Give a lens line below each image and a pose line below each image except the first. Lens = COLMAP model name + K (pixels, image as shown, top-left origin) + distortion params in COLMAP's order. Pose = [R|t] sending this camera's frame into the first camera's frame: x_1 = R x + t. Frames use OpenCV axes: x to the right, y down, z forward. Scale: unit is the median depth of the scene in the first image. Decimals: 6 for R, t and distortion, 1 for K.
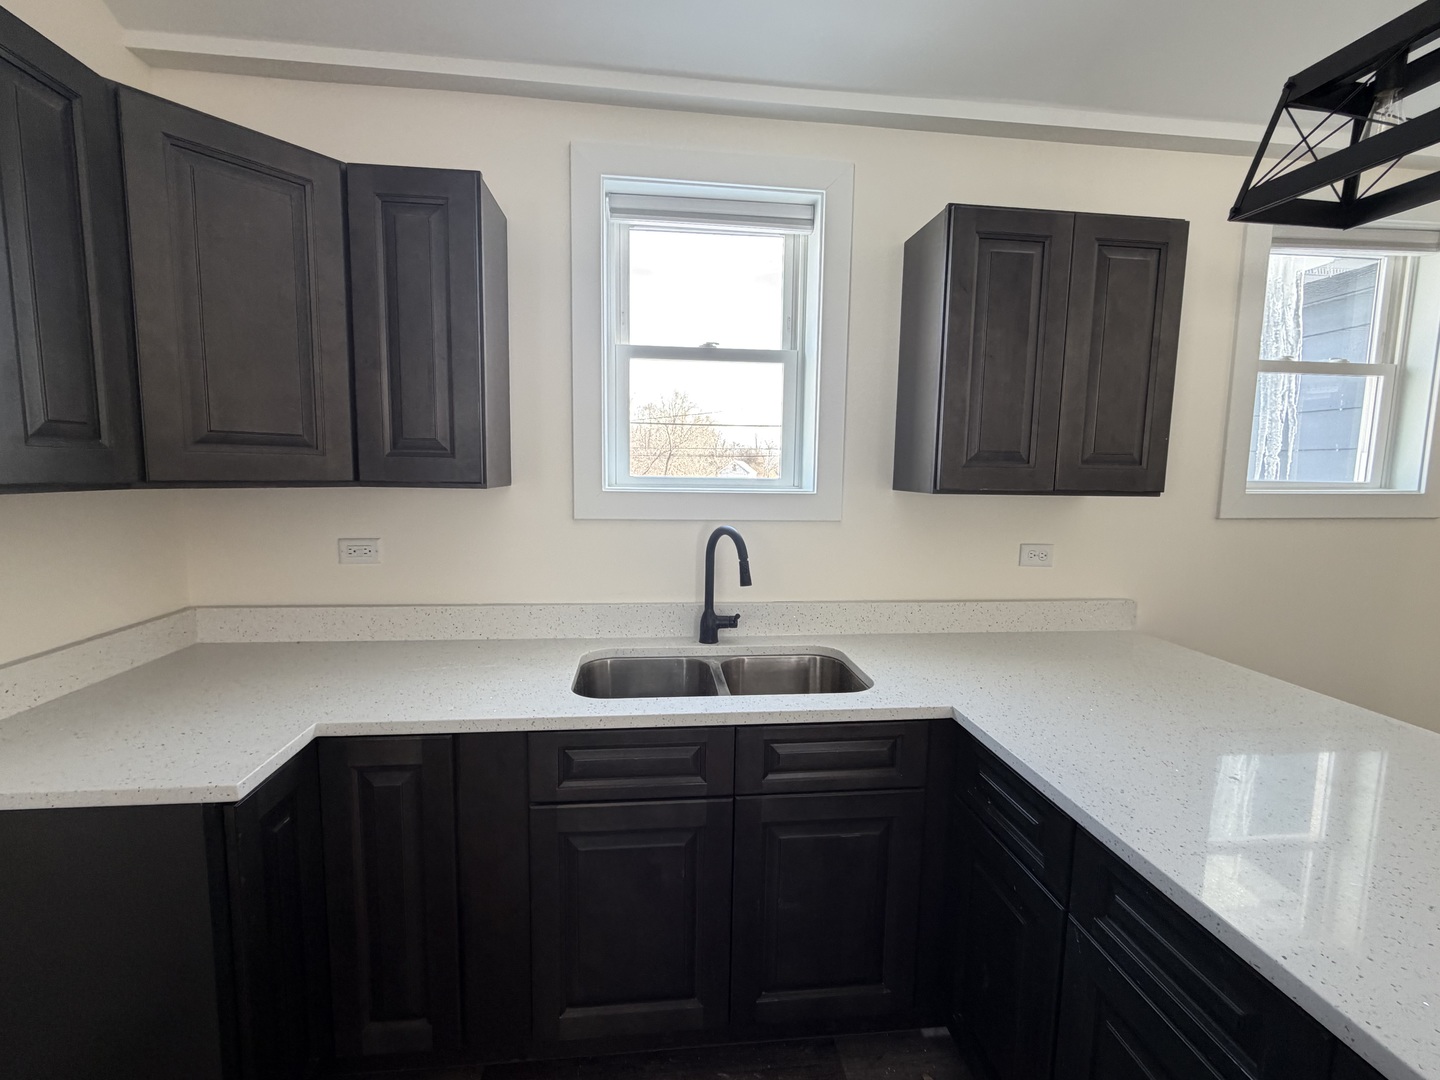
lens RADIAL K [[658.5, 0, 717.4], [0, 658.5, 536.7], [0, 0, 1]] dist [0.001541, -0.000135]
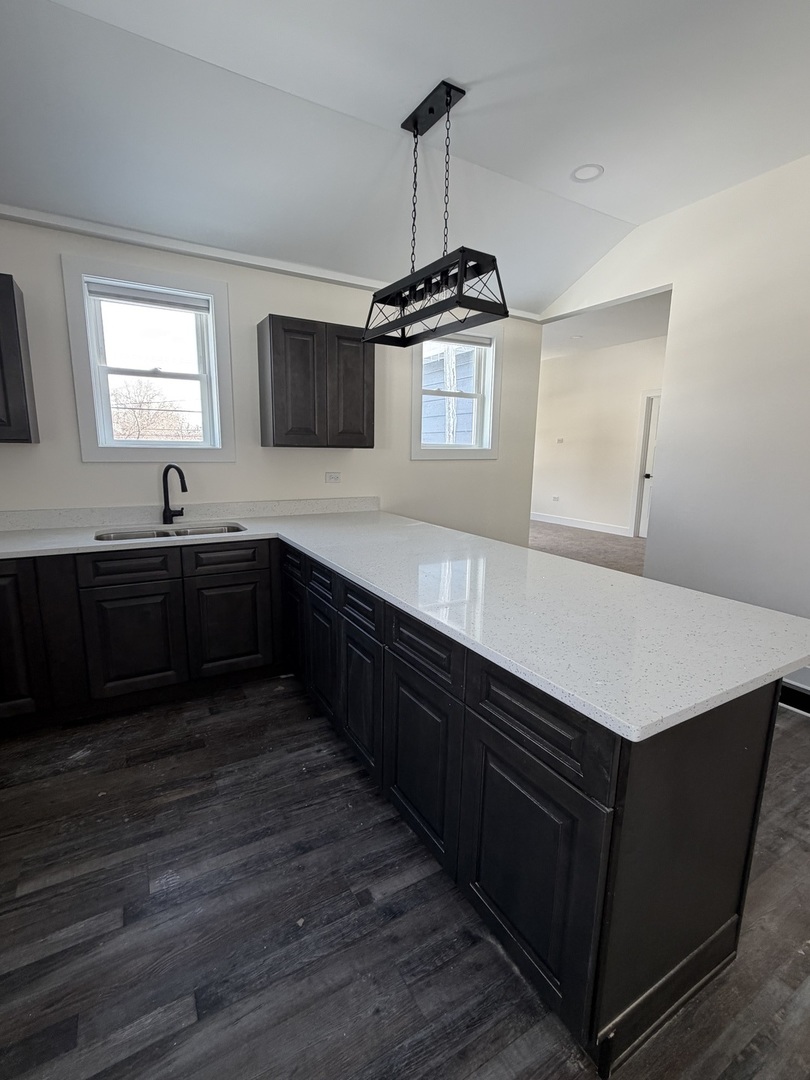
lens RADIAL K [[493.9, 0, 404.4], [0, 493.9, 539.0], [0, 0, 1]] dist [0.001541, -0.000135]
pose [[0.916135, -0.074894, 0.393812, 0.051498], [0.043074, 0.995096, 0.089040, 0.108175], [-0.398549, -0.064609, 0.914869, -0.678753]]
